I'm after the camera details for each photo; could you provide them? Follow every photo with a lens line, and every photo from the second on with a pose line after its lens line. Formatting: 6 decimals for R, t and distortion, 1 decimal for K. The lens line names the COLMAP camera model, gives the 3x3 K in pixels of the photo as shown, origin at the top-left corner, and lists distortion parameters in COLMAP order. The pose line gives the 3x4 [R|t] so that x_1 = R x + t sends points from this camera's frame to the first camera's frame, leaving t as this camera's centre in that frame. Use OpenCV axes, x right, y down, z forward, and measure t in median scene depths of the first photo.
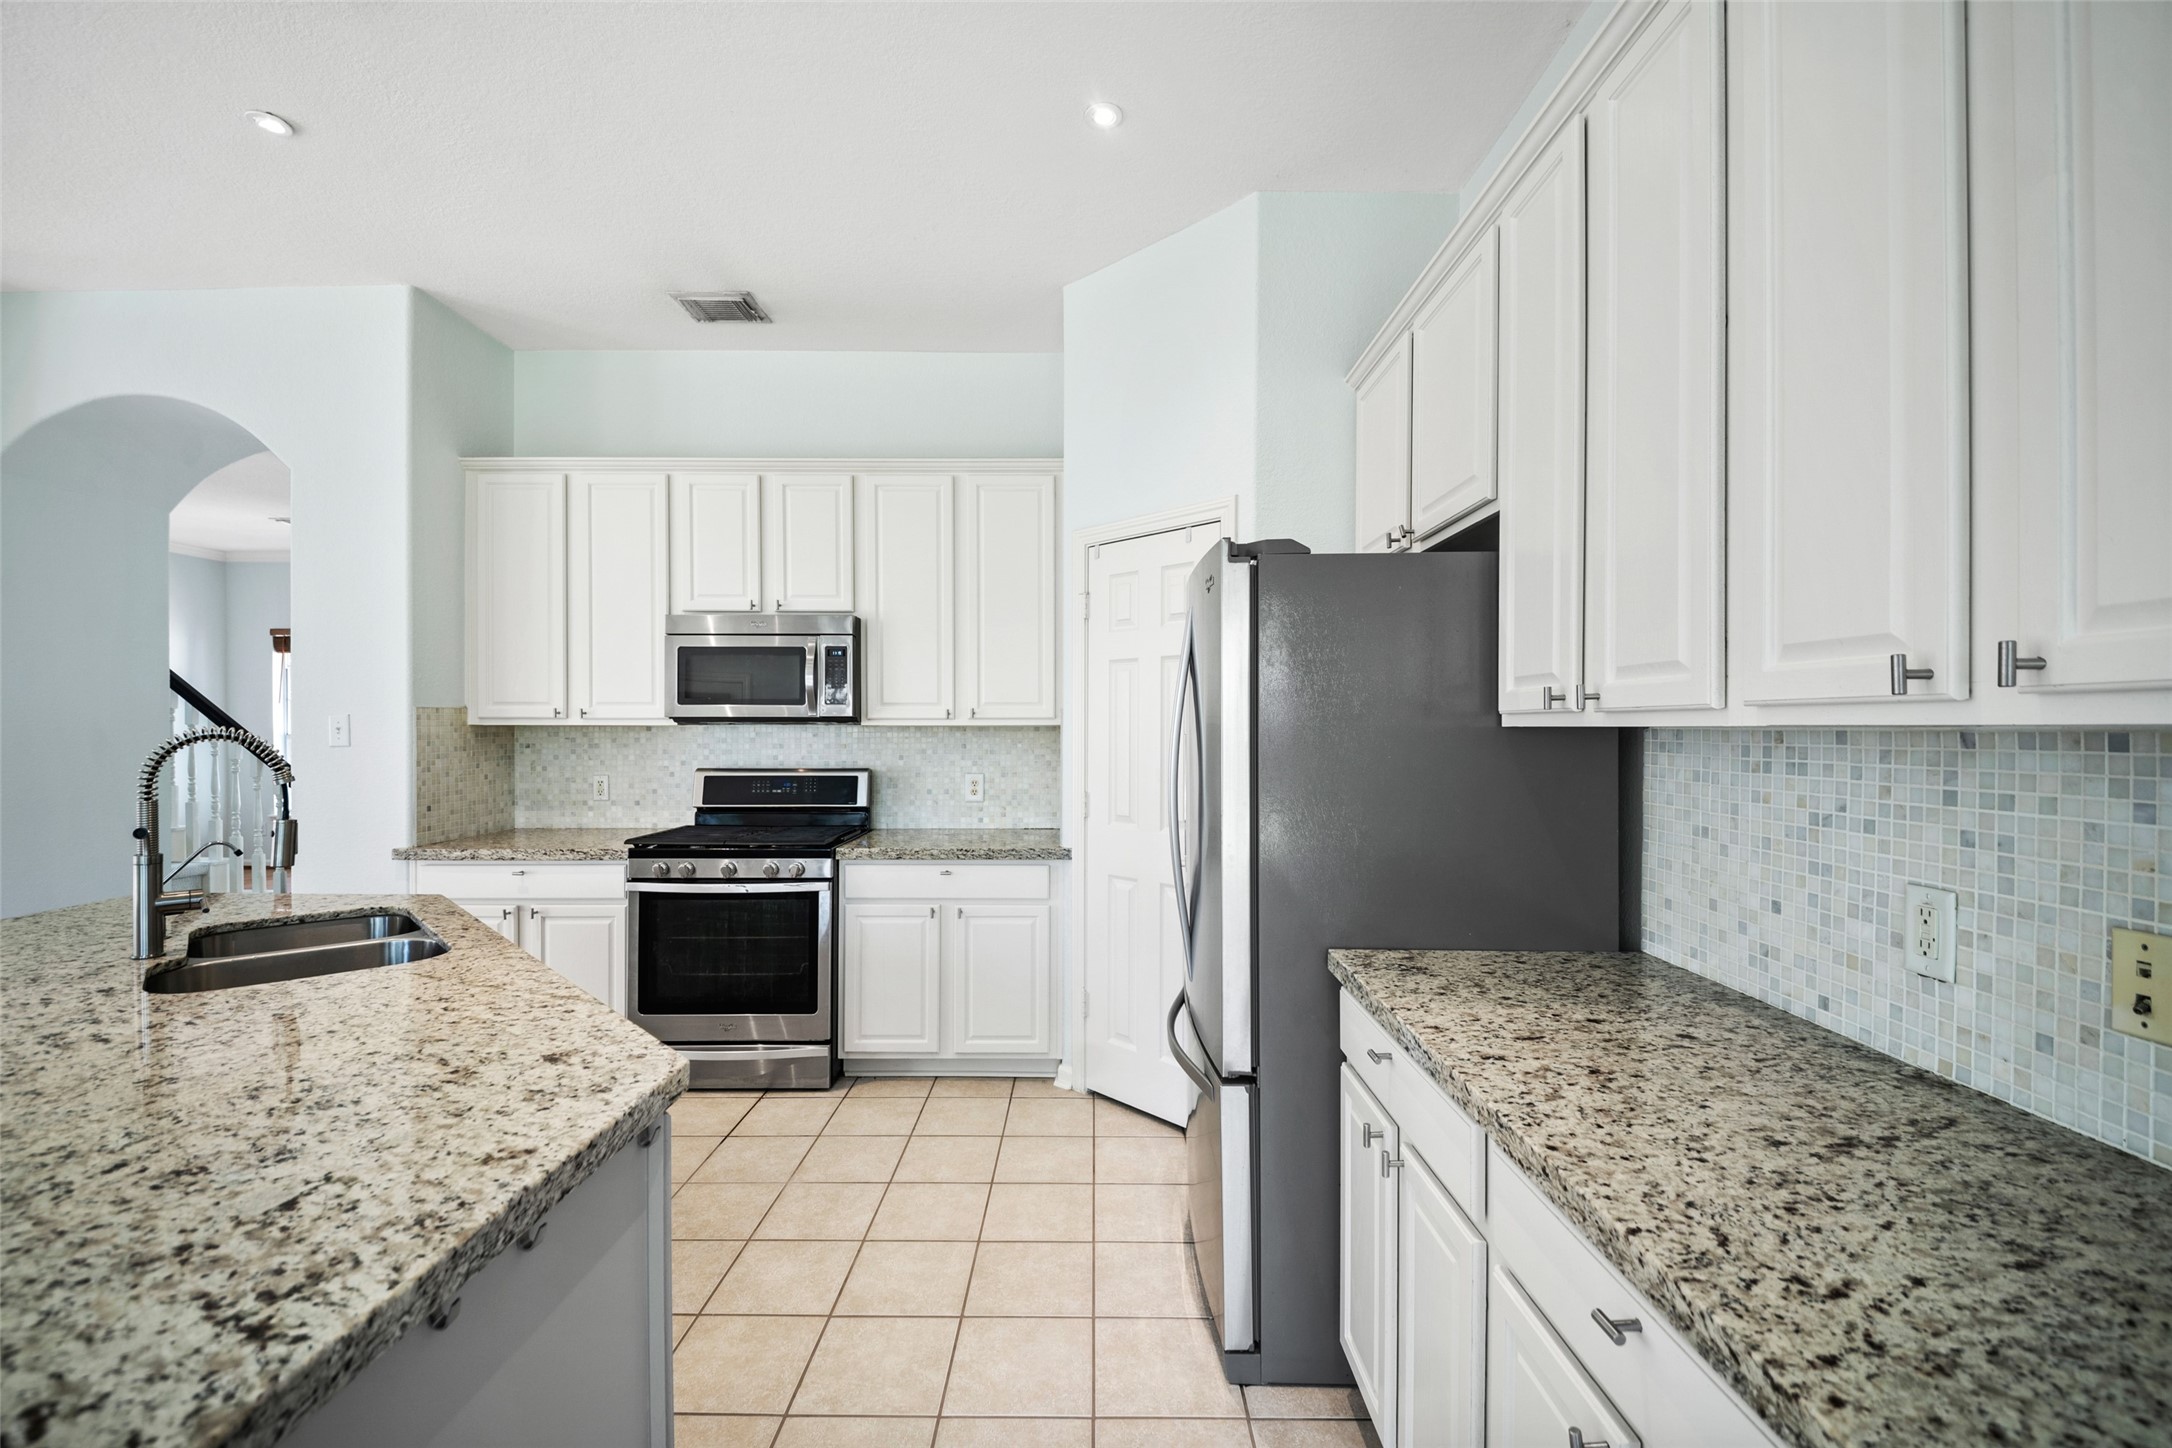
lens RADIAL K [[908.1, 0, 1086.9], [0, 908.1, 732.2], [0, 0, 1]] dist [0.030186, -0.021272]
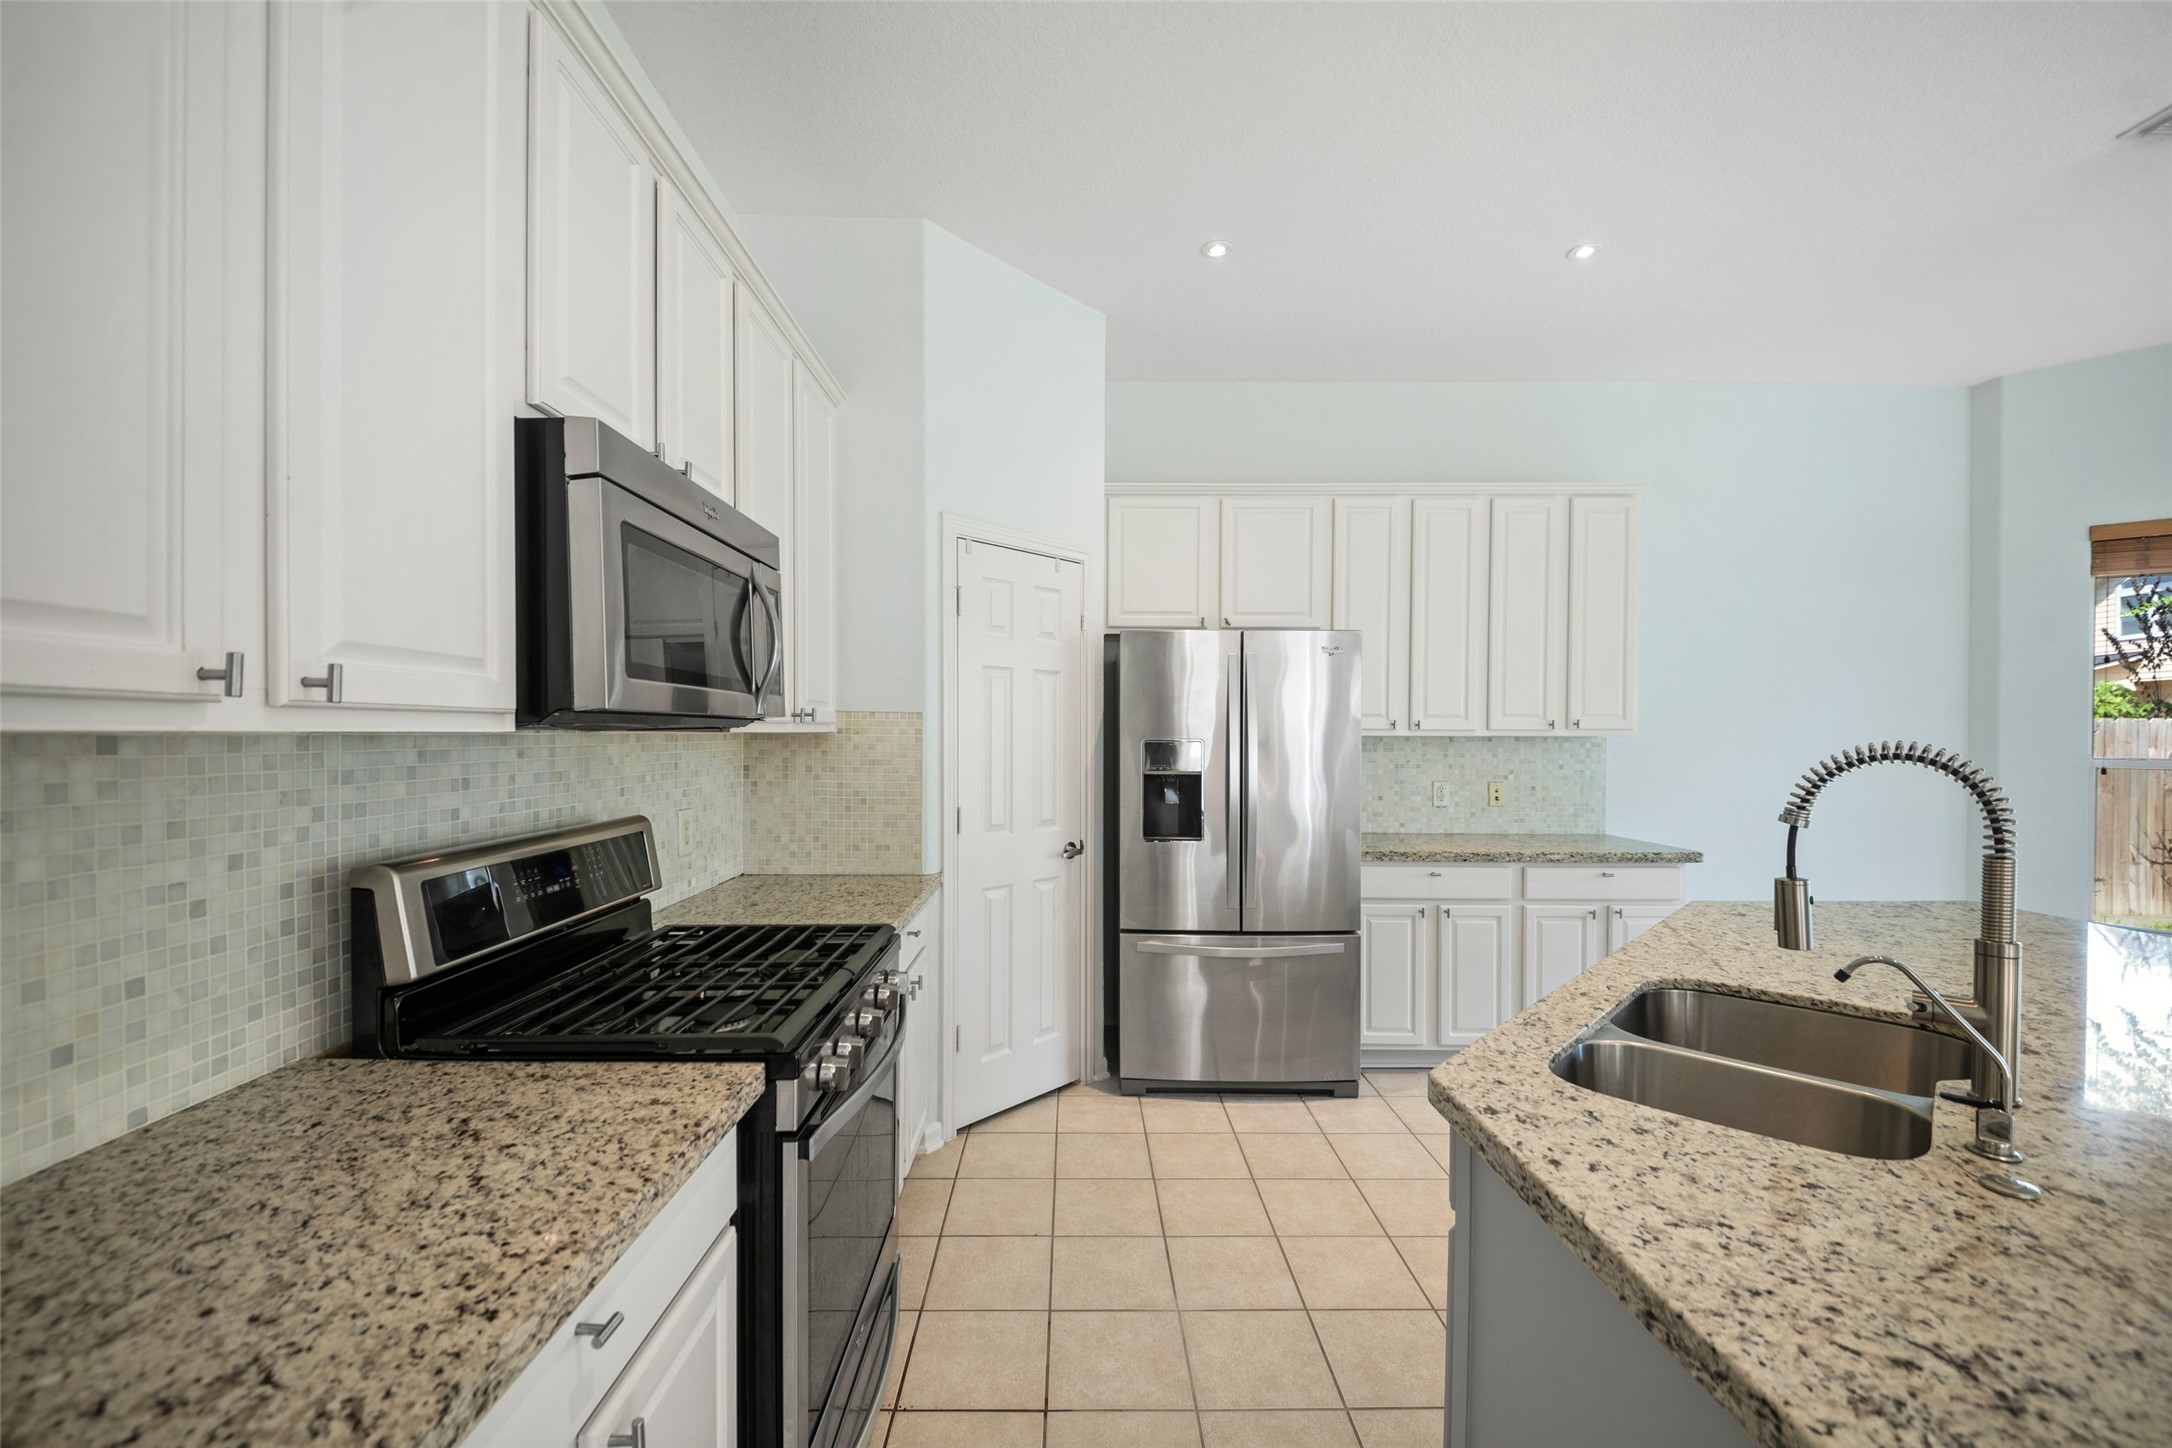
lens RADIAL K [[872.8, 0, 1085.8], [0, 872.8, 748.4], [0, 0, 1]] dist [0.018569, -0.013121]
pose [[-0.023769, -0.017812, 0.999559, -0.809107], [0.002886, 0.999836, 0.017886, -0.007170], [-0.999713, 0.003310, -0.023713, 0.821385]]
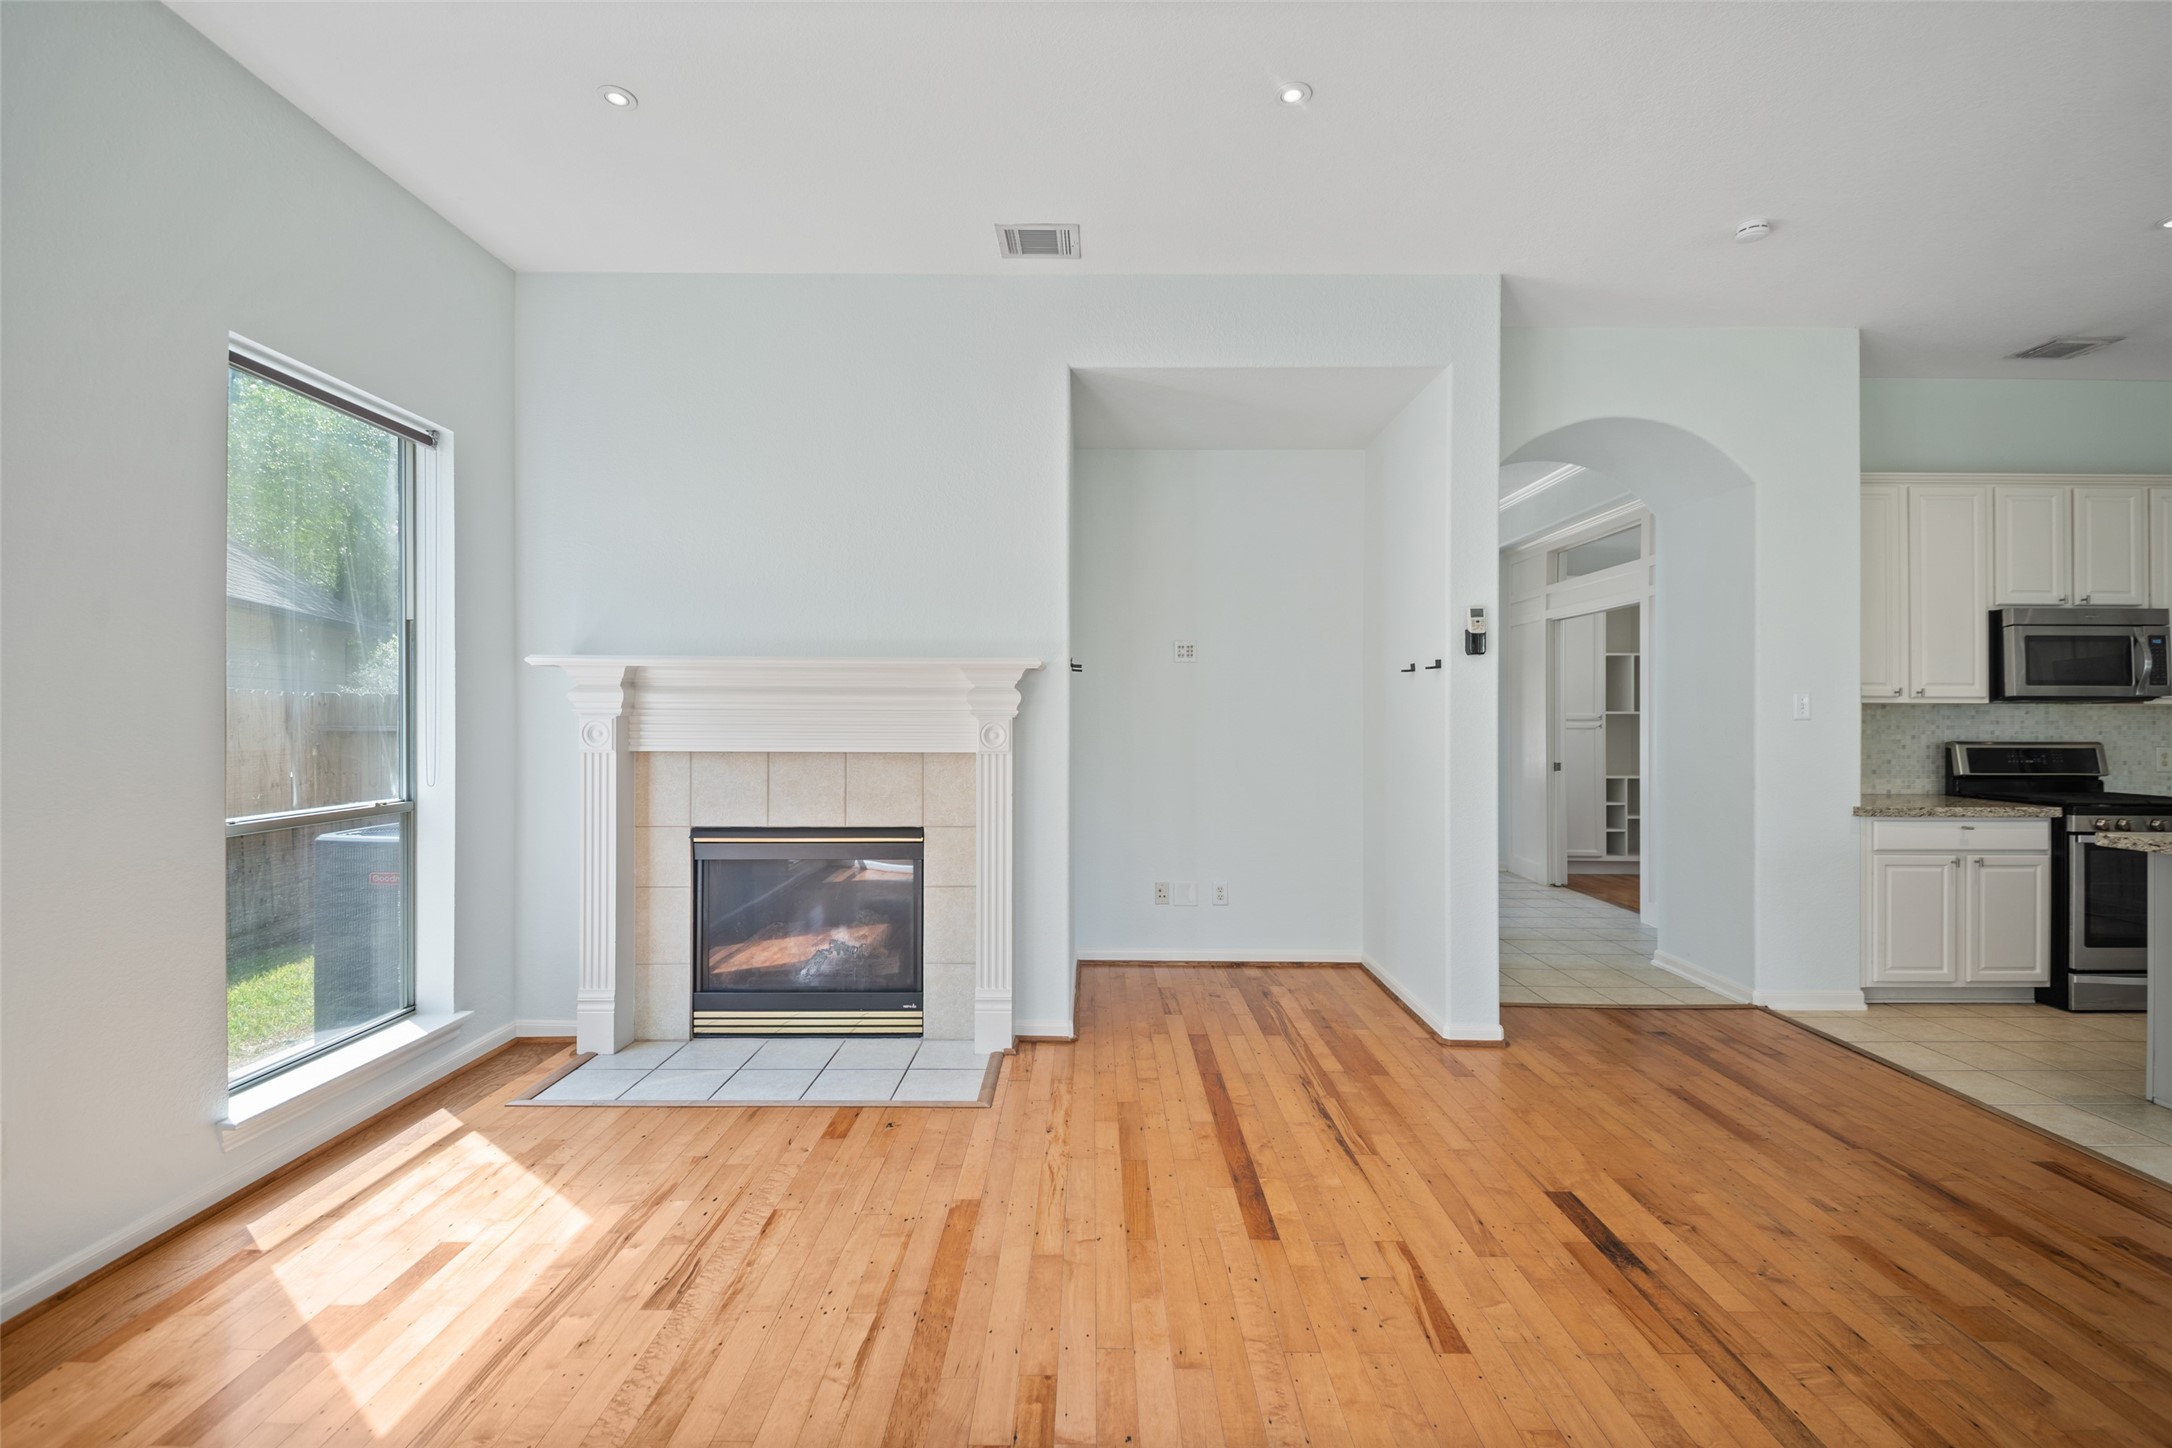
lens RADIAL K [[924.4, 0, 1084.7], [0, 924.4, 711.1], [0, 0, 1]] dist [0.025777, -0.016614]
pose [[0.999903, 0.004737, 0.013092, -1.662883], [-0.004584, 0.999922, -0.011642, 0.022191], [-0.013146, 0.011580, 0.999847, -0.169488]]
